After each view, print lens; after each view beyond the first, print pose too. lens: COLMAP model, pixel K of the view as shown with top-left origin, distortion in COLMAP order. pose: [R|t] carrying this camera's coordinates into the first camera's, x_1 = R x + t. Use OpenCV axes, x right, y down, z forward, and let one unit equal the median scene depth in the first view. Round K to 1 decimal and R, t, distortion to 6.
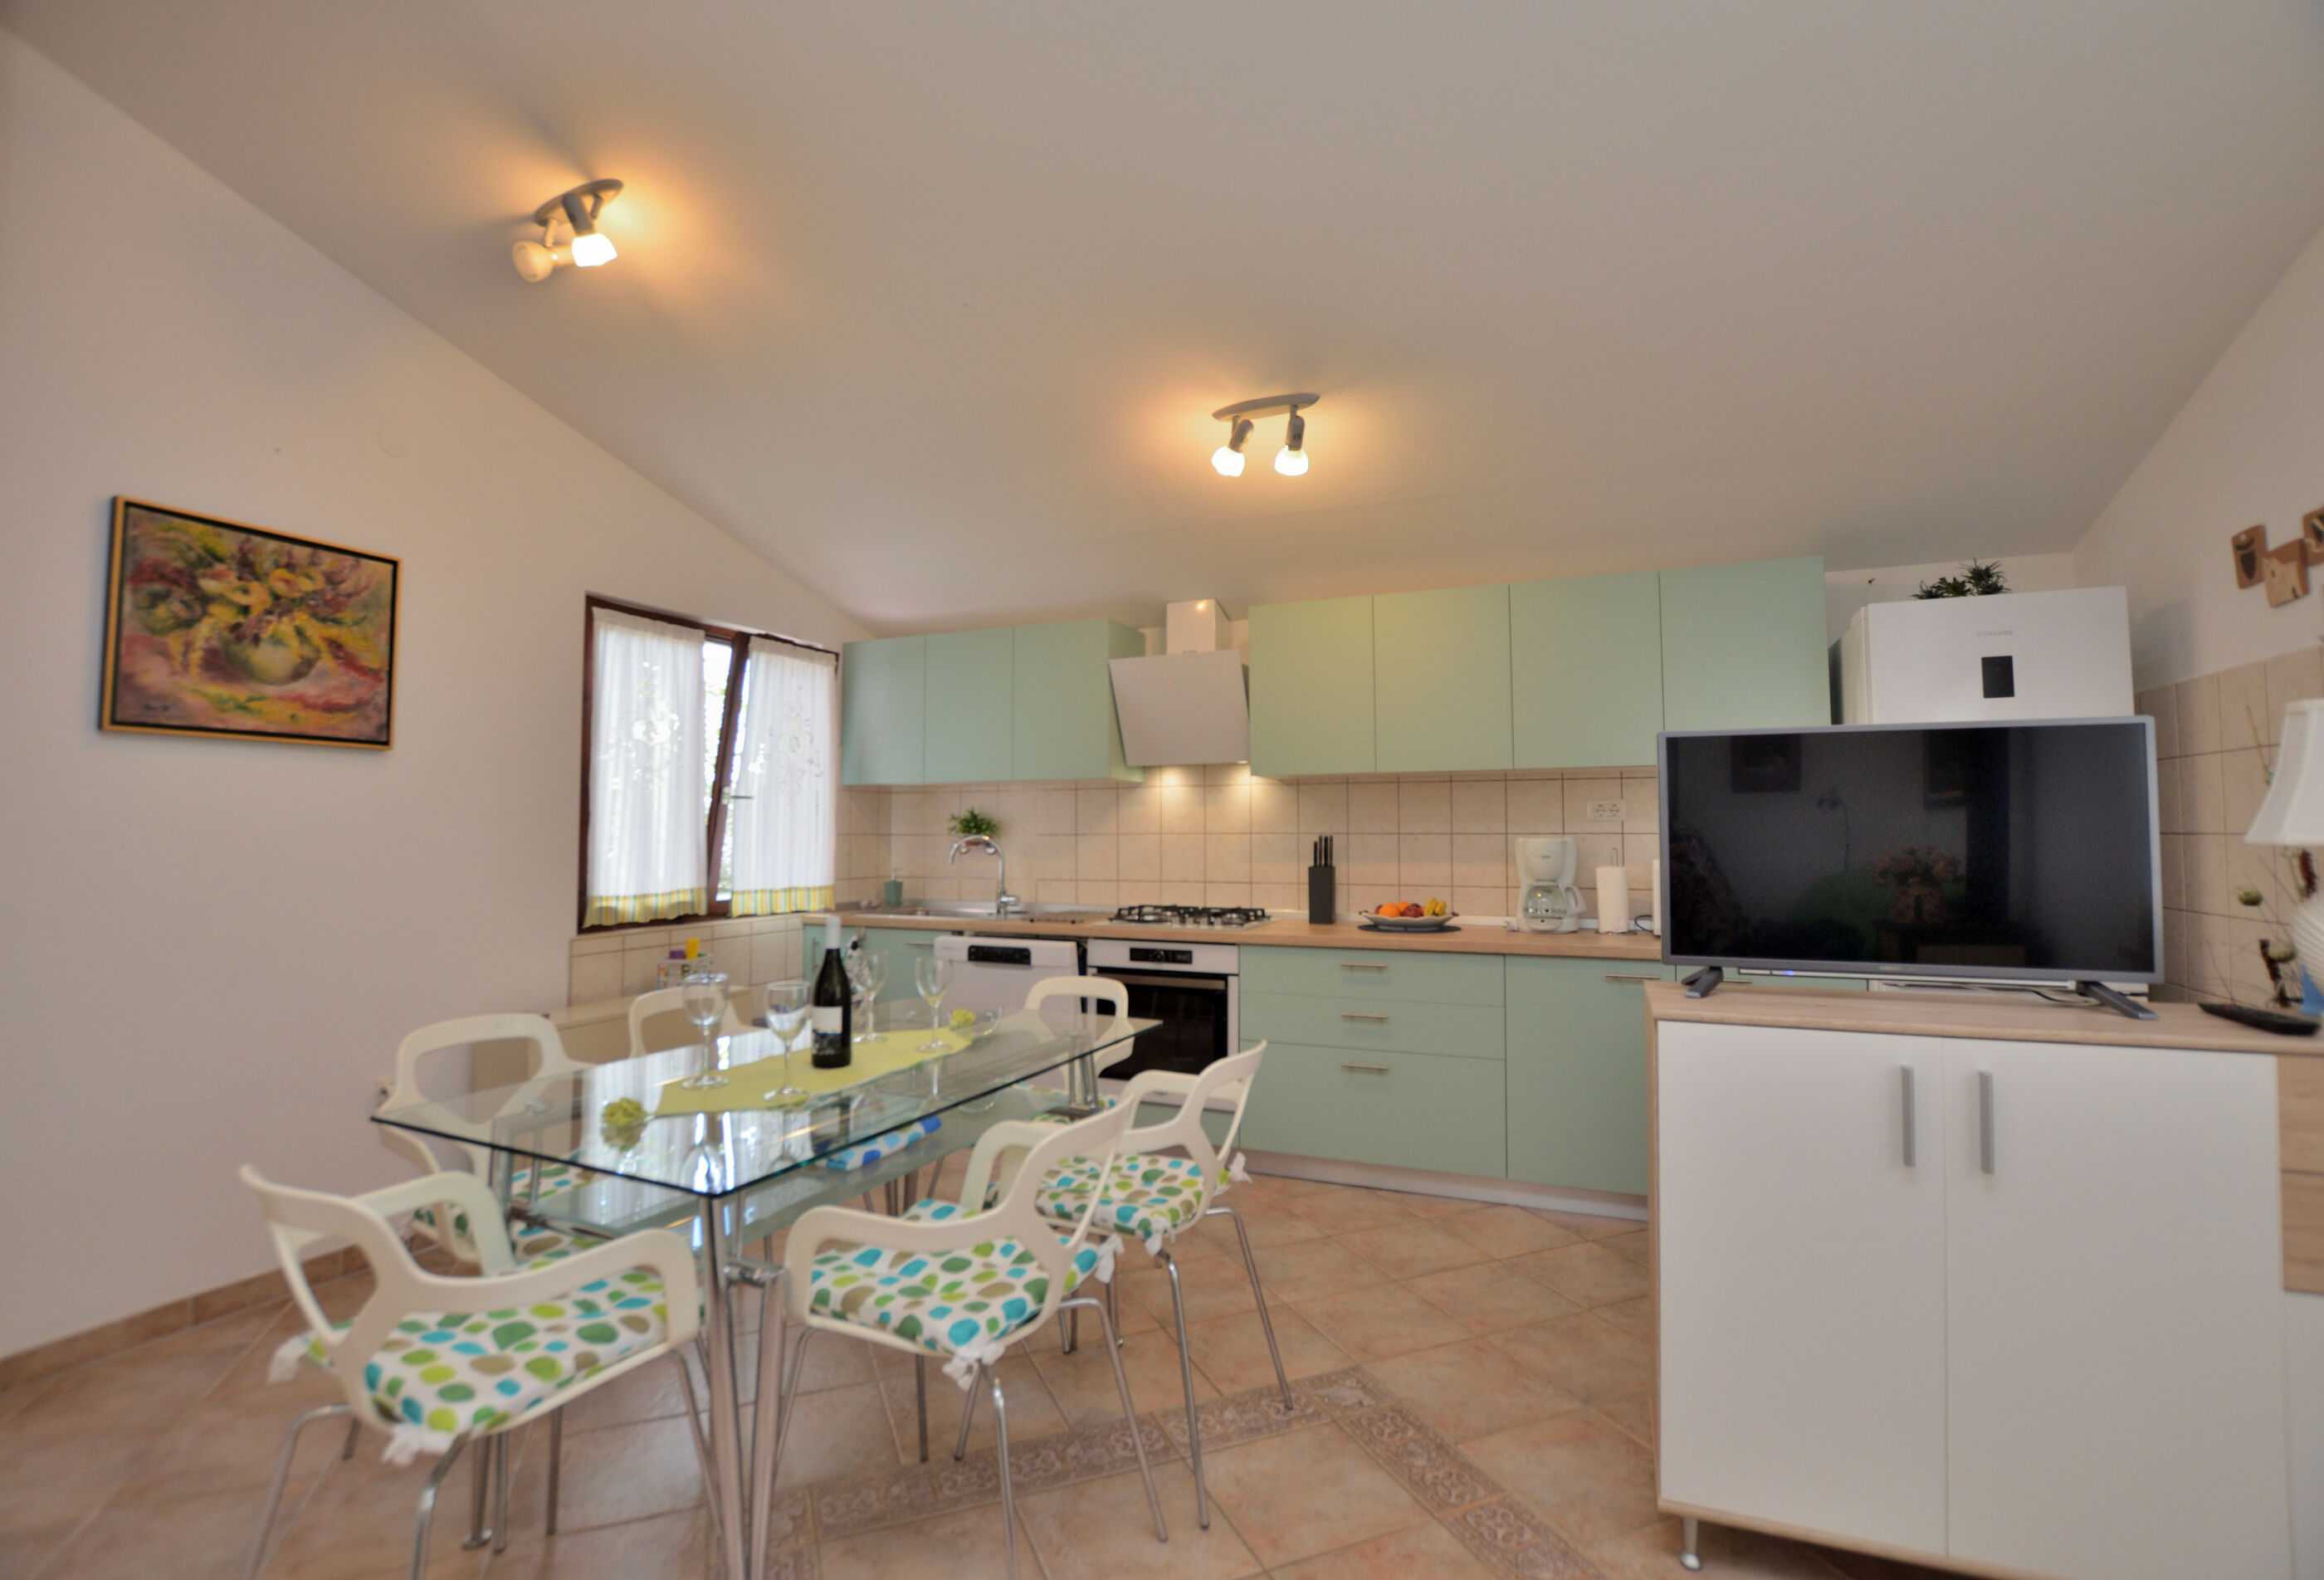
lens RADIAL K [[1050.9, 0, 1152.7], [0, 1050.9, 779.2], [0, 0, 1]] dist [-0.028493, 0.002513]
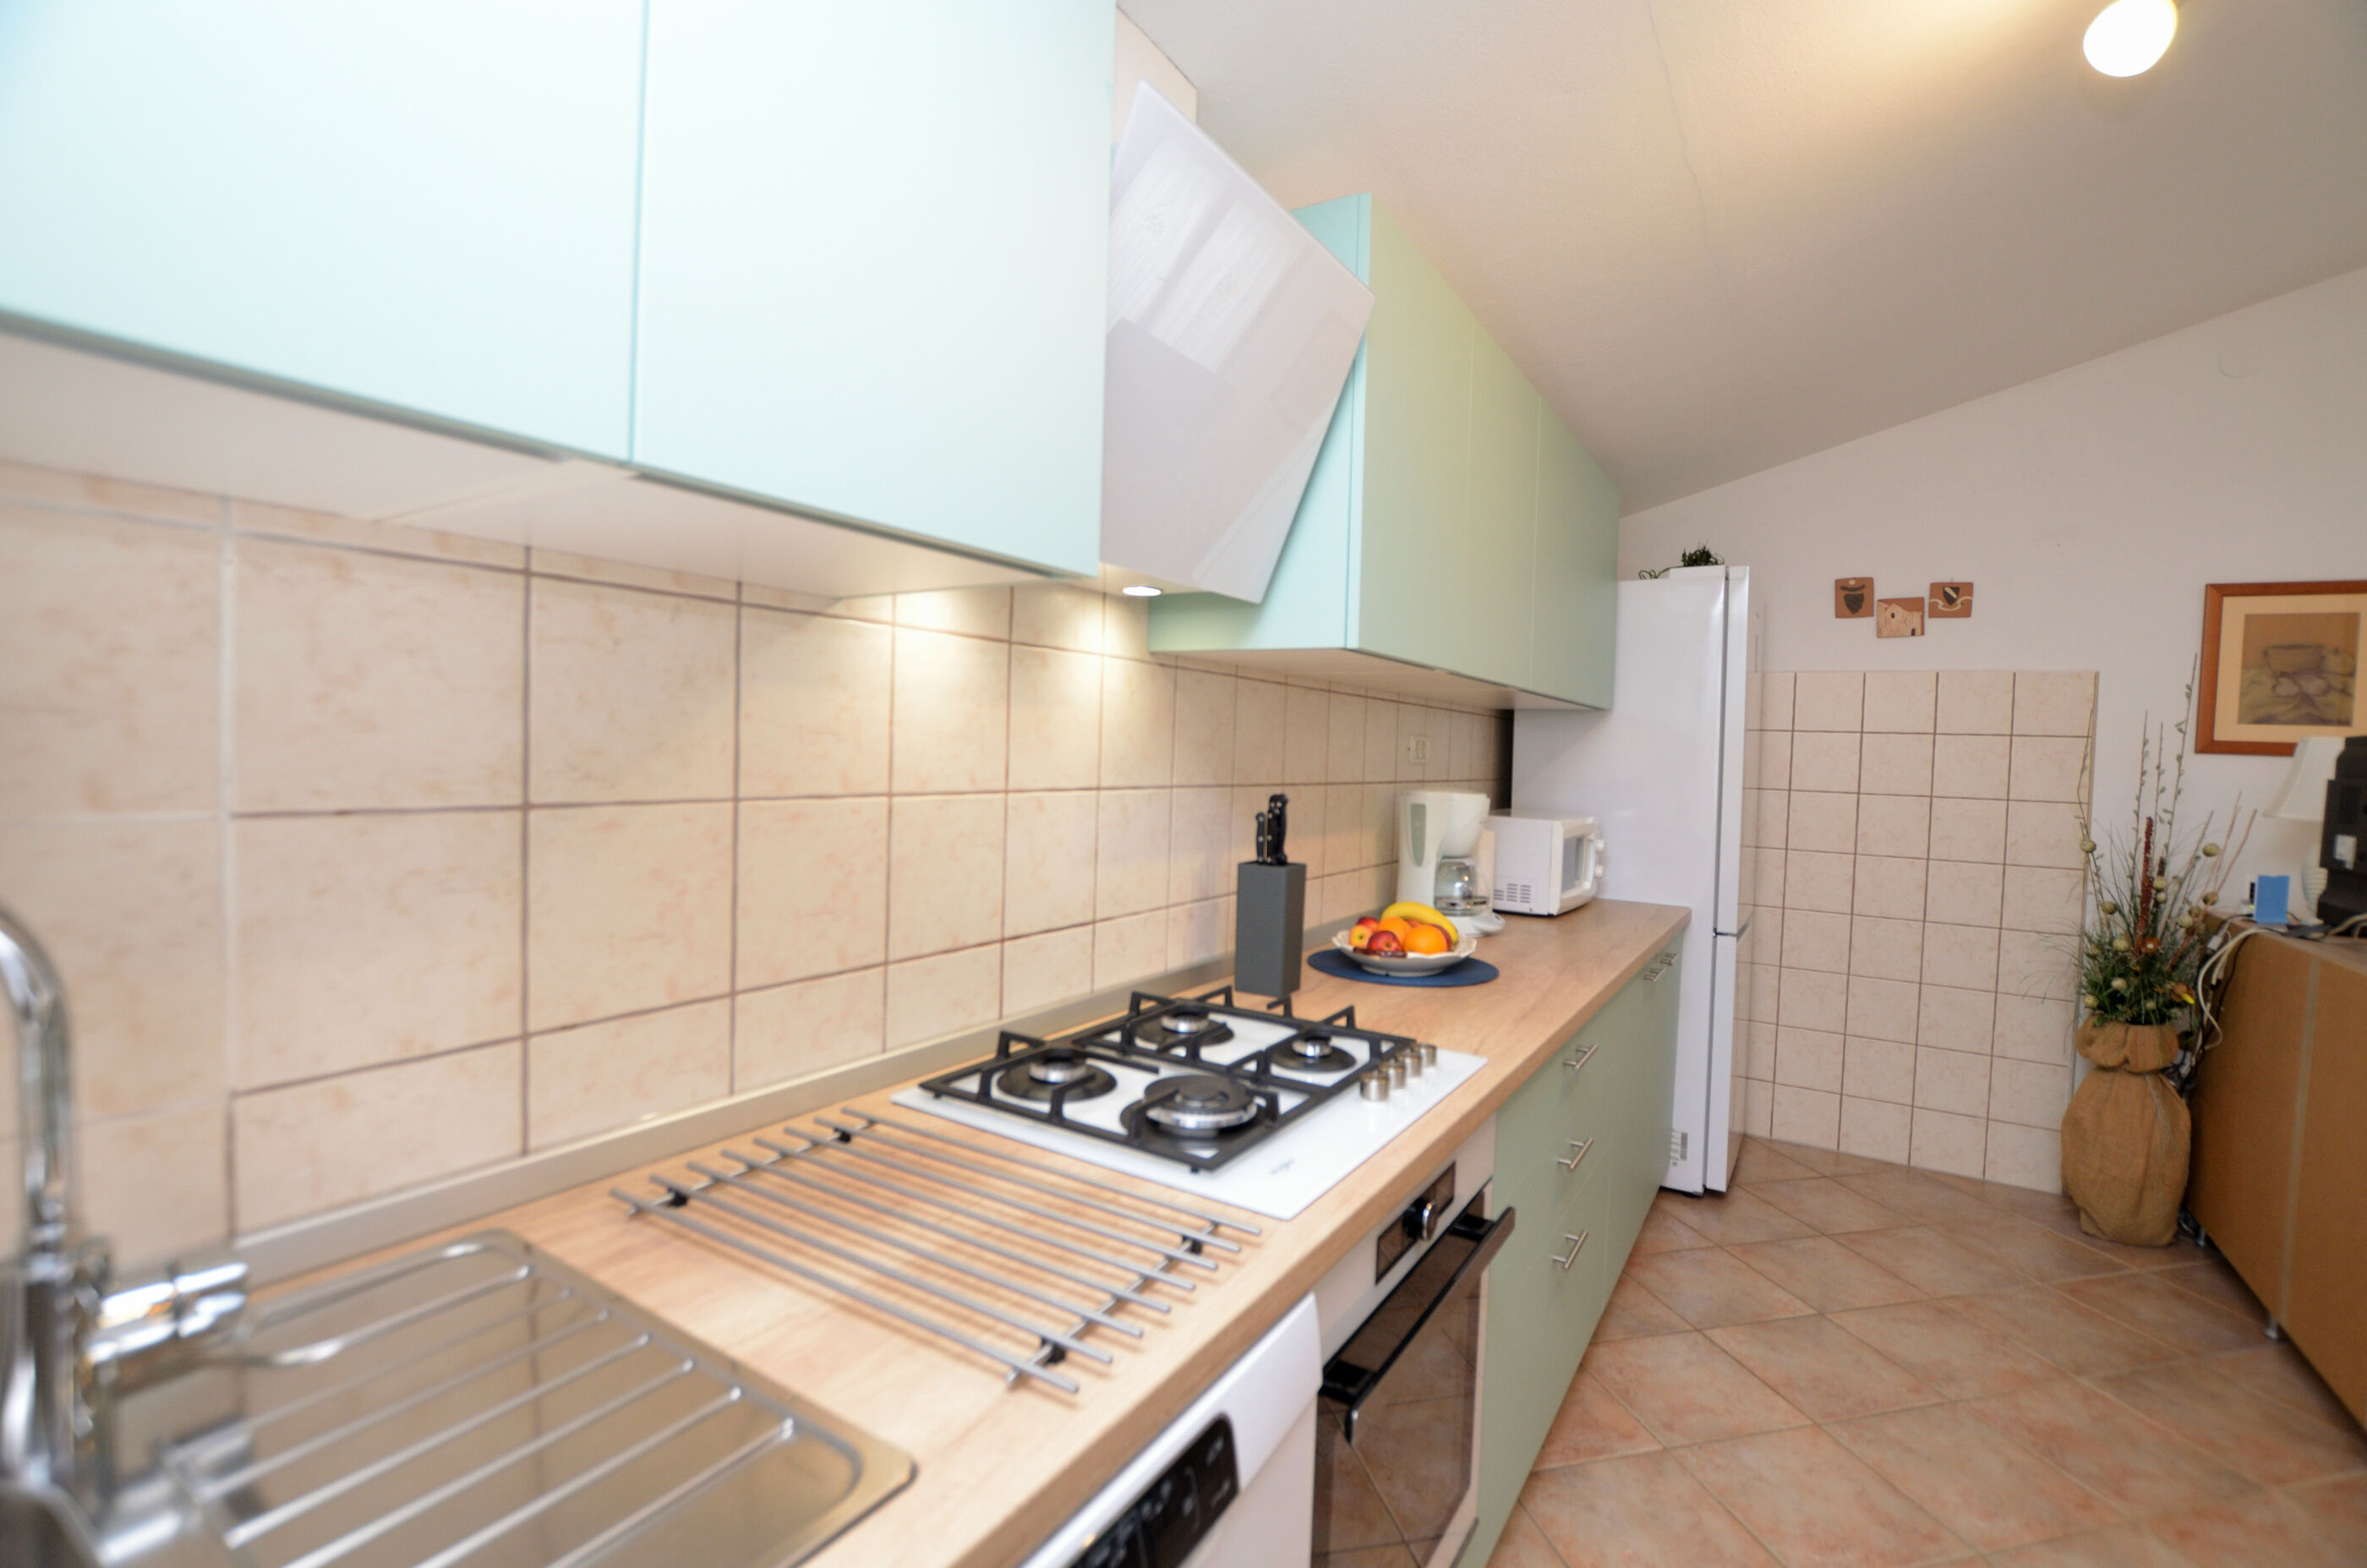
lens RADIAL K [[1047.5, 0, 1203.3], [0, 1047.5, 776.9], [0, 0, 1]] dist [-0.031816, 0.004253]
pose [[0.143880, -0.022124, 0.989348, -0.305166], [-0.085300, 0.995752, 0.034672, 0.036881], [-0.985912, -0.089380, 0.141381, 1.058940]]
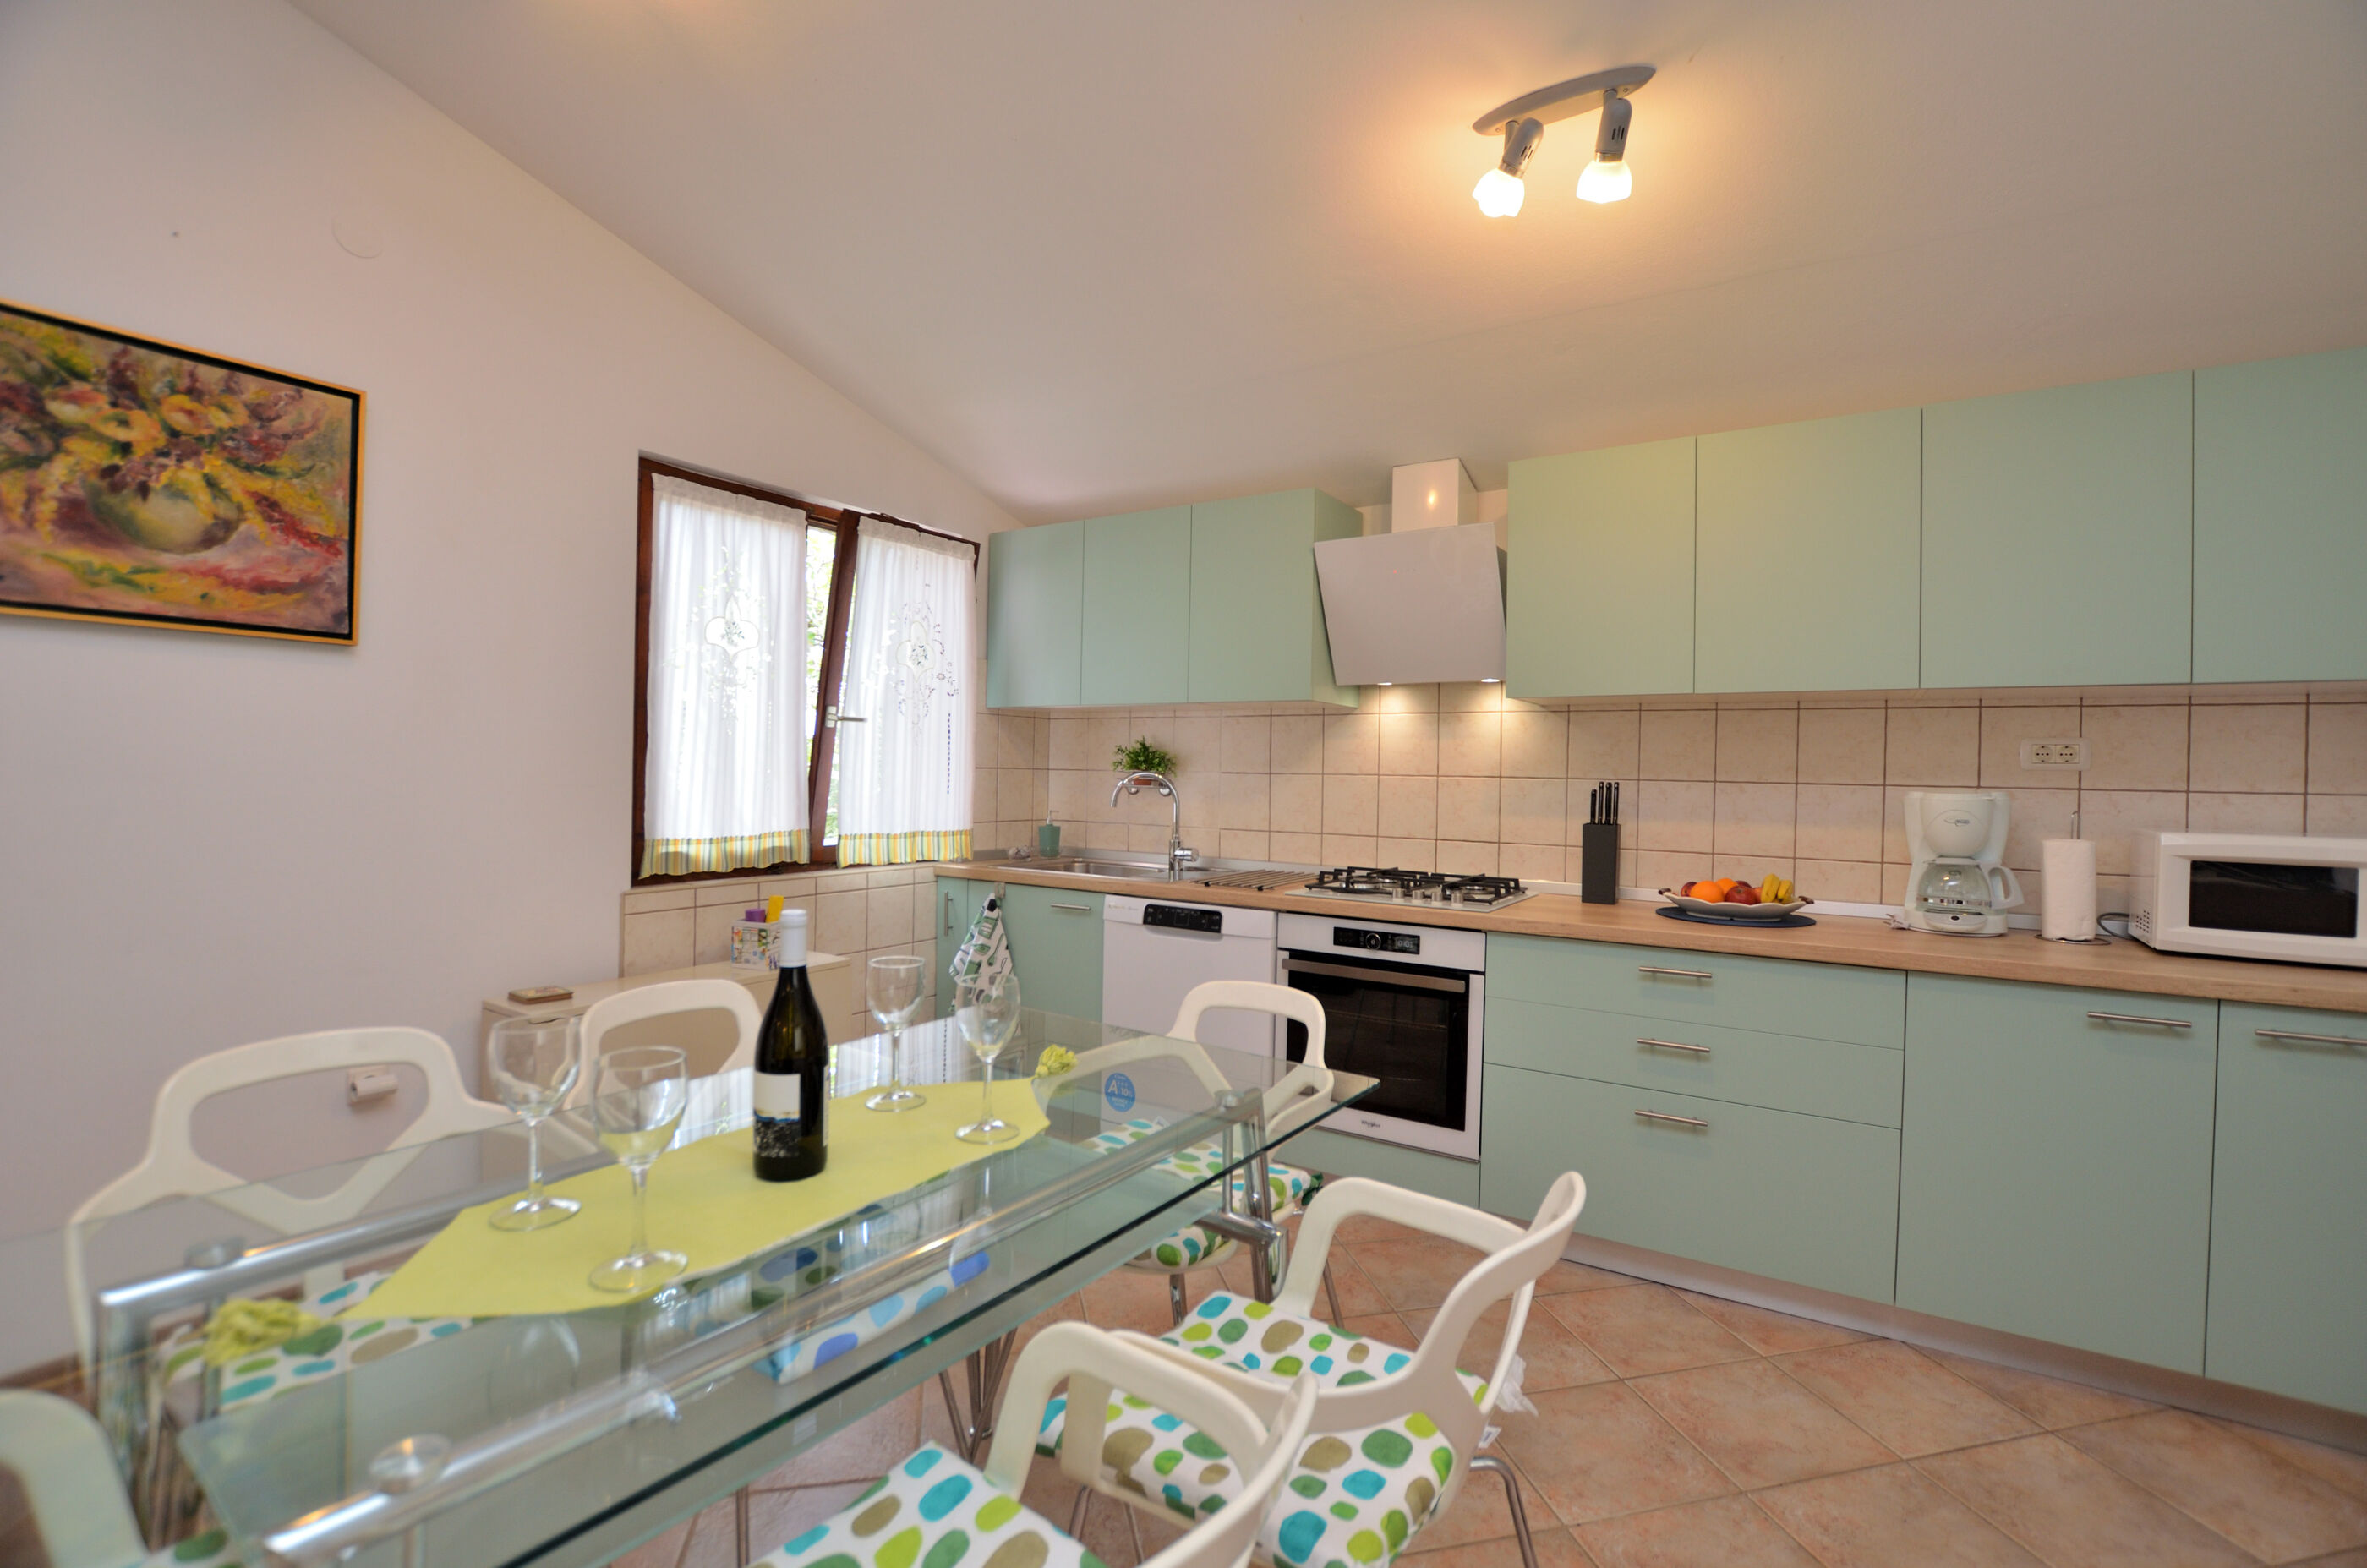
lens RADIAL K [[1047.5, 0, 1204.8], [0, 1047.5, 771.2], [0, 0, 1]] dist [-0.031816, 0.004253]
pose [[0.988036, 0.020113, -0.152908, -0.001015], [-0.012255, 0.998564, 0.052161, 0.013381], [0.153737, -0.049663, 0.986863, 0.272540]]
